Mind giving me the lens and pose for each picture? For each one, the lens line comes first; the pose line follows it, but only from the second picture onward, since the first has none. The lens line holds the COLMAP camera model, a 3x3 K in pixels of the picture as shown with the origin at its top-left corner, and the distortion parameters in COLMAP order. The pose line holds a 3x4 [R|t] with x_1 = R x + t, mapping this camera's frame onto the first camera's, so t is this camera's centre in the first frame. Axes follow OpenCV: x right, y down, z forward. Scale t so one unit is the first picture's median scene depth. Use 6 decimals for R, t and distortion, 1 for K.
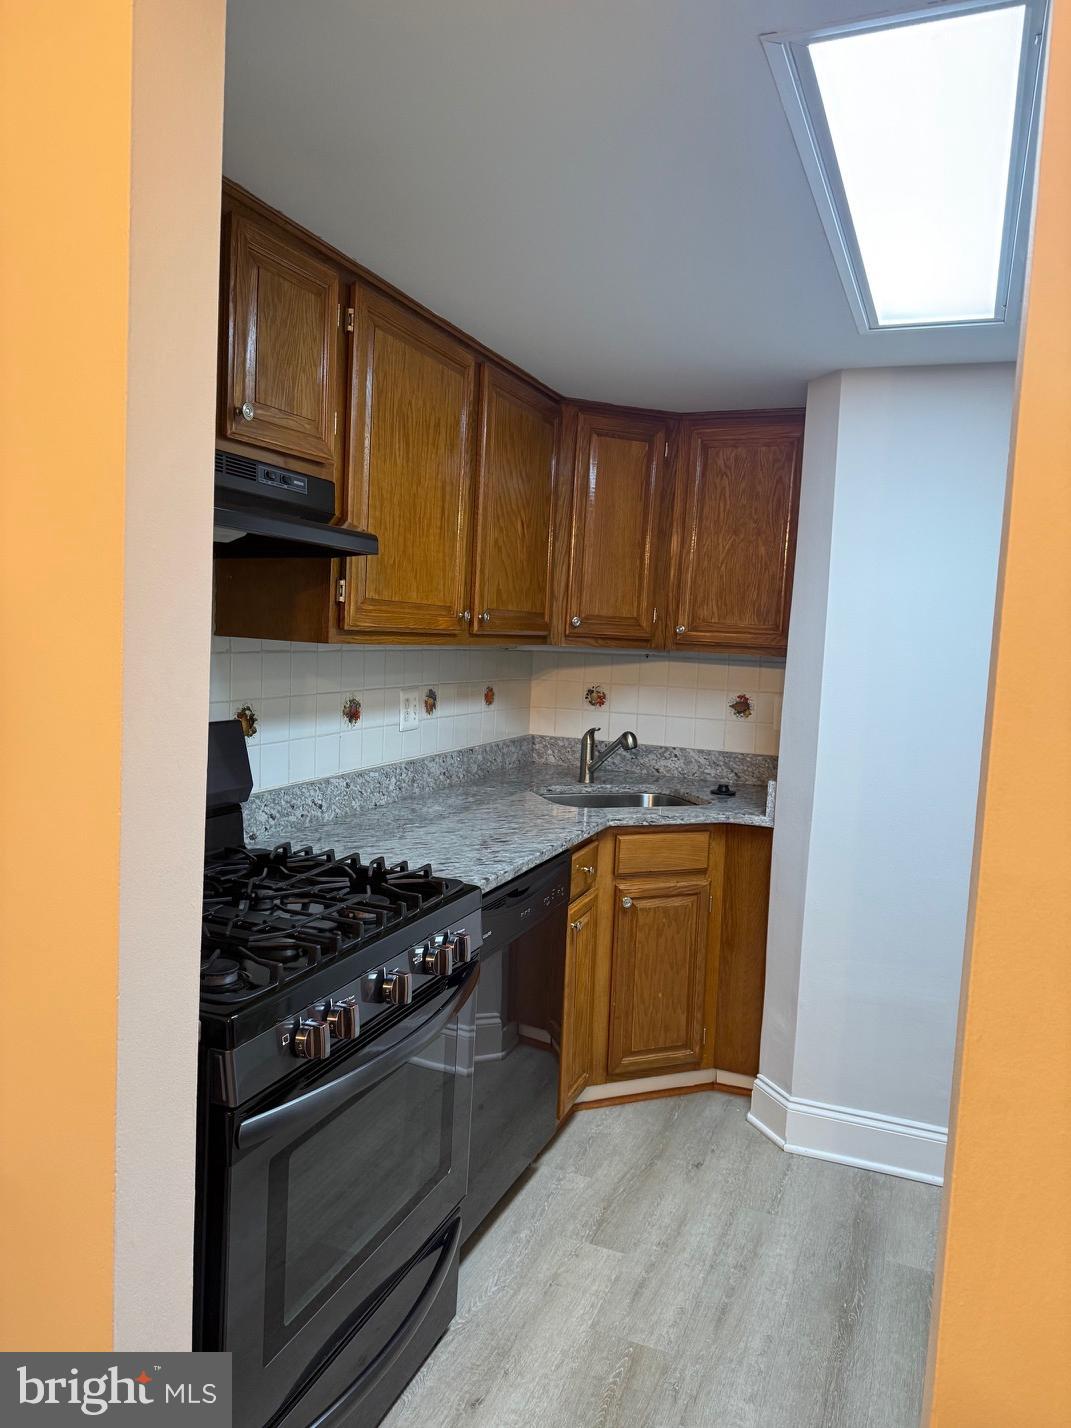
lens RADIAL K [[990.2, 0, 536.0], [0, 990.2, 709.1], [0, 0, 1]] dist [0.092109, -0.156318]
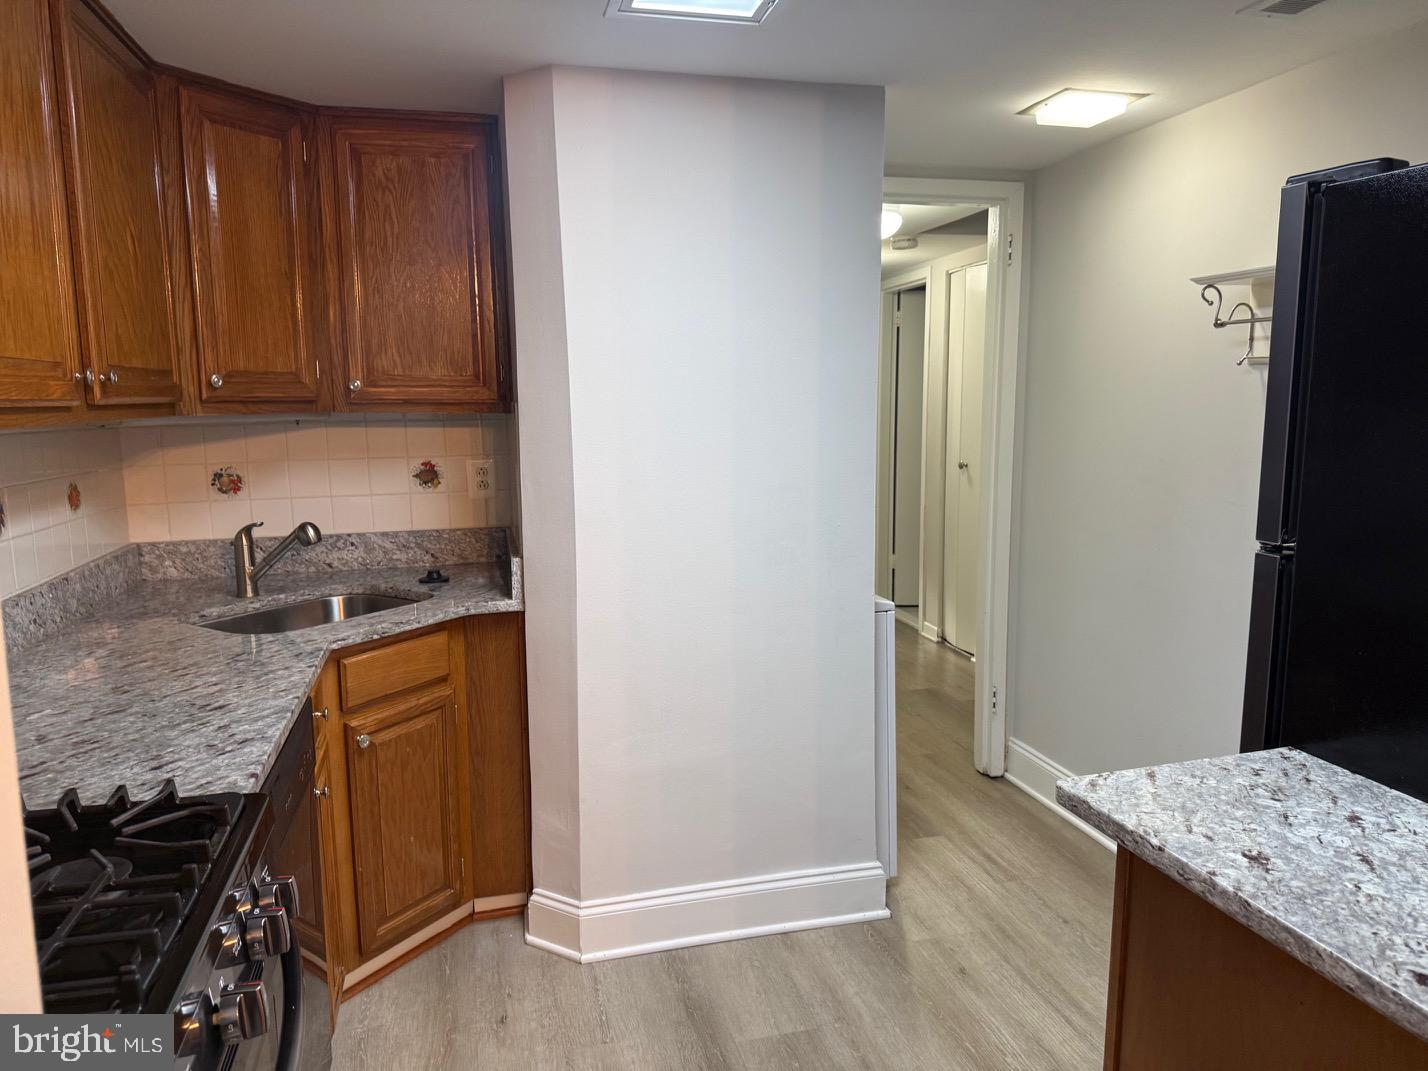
lens RADIAL K [[990.2, 0, 727.1], [0, 990.2, 536.0], [0, 0, 1]] dist [0.092109, -0.156318]
pose [[0.797487, -0.138287, 0.587275, -0.111707], [0.097351, 0.990117, 0.100948, -0.014325], [-0.595431, -0.023333, 0.803068, 0.192888]]
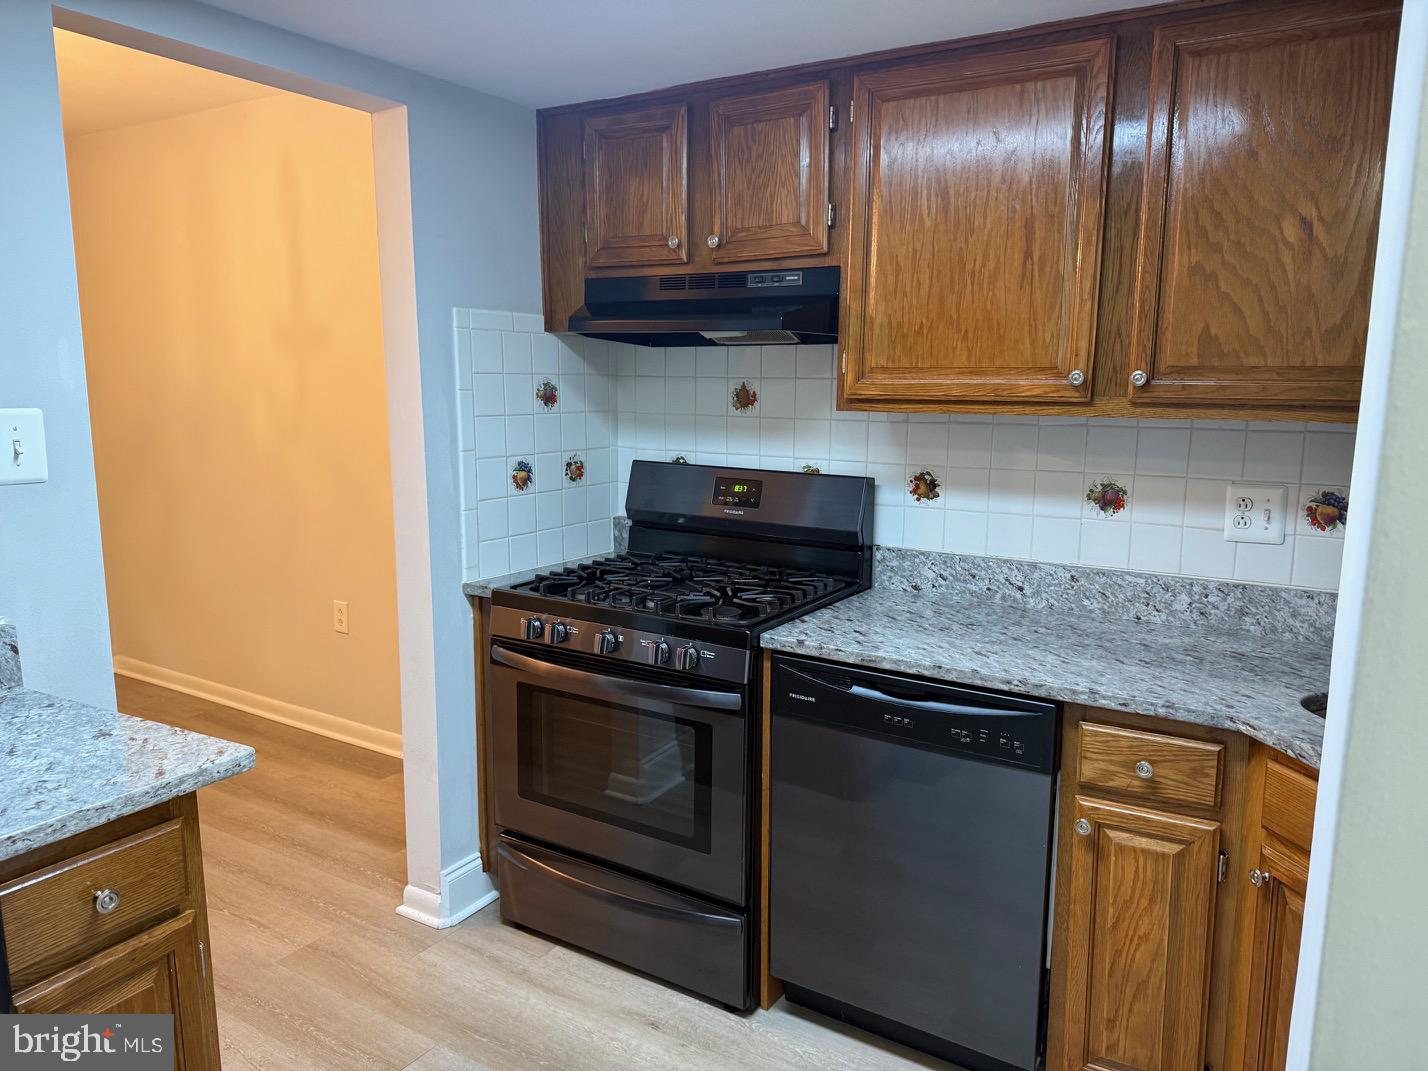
lens RADIAL K [[1003.8, 0, 720.9], [0, 1003.8, 540.6], [0, 0, 1]] dist [0.095658, -0.133070]
pose [[-0.175774, 0.108532, -0.978429, 0.643554], [-0.098956, 0.986922, 0.127252, -0.035112], [0.979444, 0.119189, -0.162735, 0.721519]]
